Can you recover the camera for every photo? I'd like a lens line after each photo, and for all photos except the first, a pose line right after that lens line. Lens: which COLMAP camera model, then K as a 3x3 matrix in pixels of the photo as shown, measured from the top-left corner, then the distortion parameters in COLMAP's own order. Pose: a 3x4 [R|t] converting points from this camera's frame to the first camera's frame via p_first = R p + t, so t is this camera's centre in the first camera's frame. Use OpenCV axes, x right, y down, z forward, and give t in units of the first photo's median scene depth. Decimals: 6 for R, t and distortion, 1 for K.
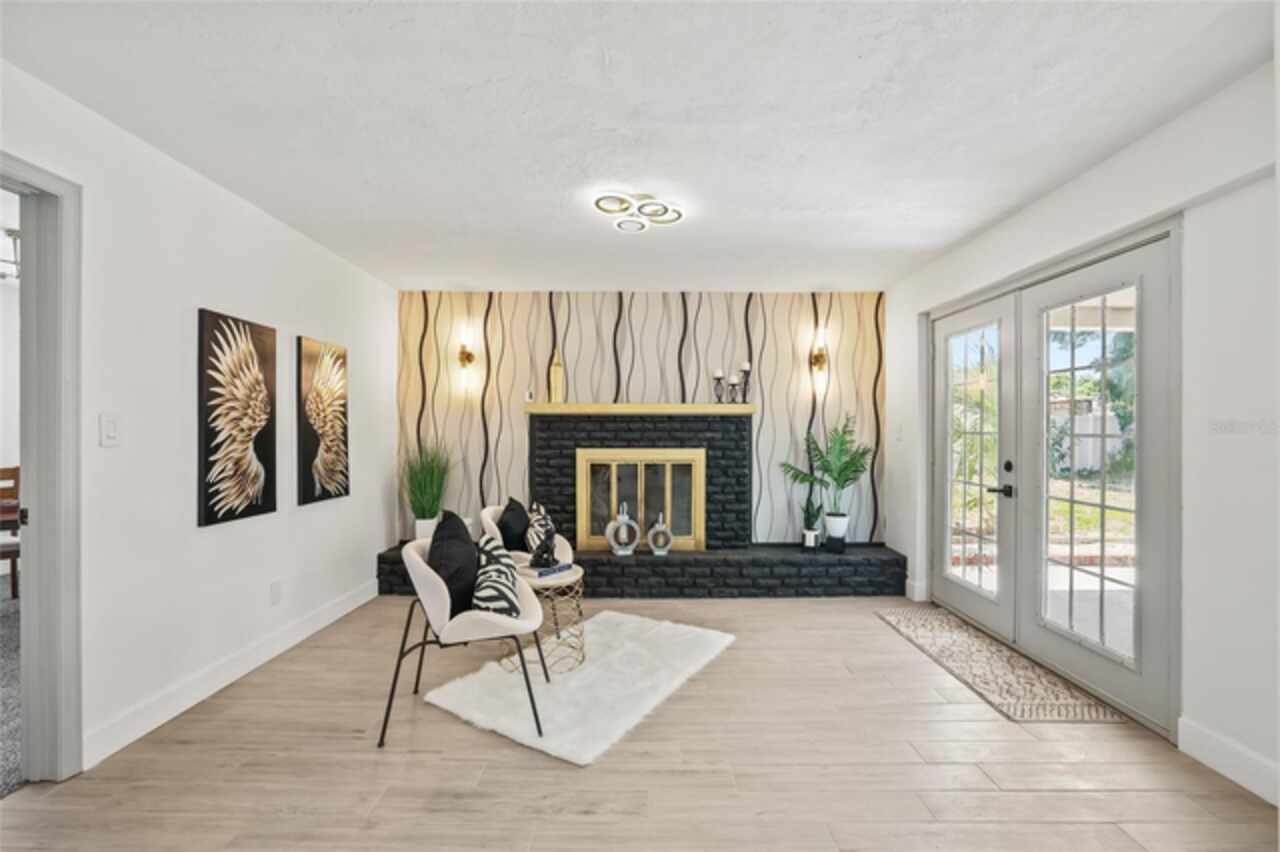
lens RADIAL K [[552.5, 0, 644.4], [0, 552.5, 431.1], [0, 0, 1]] dist [-0.030246, 0.000186]
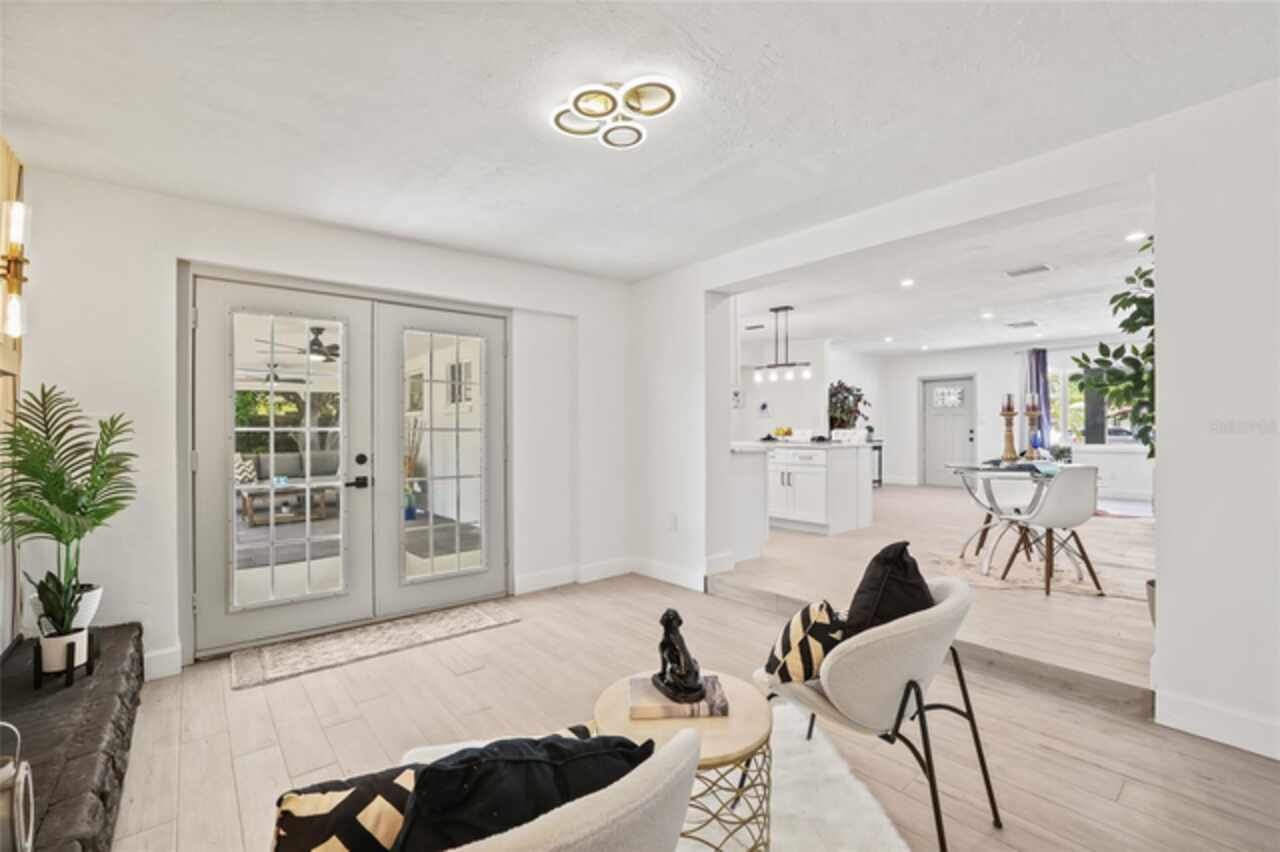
lens RADIAL K [[552.5, 0, 644.4], [0, 552.5, 431.1], [0, 0, 1]] dist [-0.030246, 0.000186]
pose [[-0.639010, 0.000923, 0.769198, -0.409710], [0.003243, 0.999994, 0.001494, 0.007036], [-0.769192, 0.003449, -0.639009, 0.992911]]
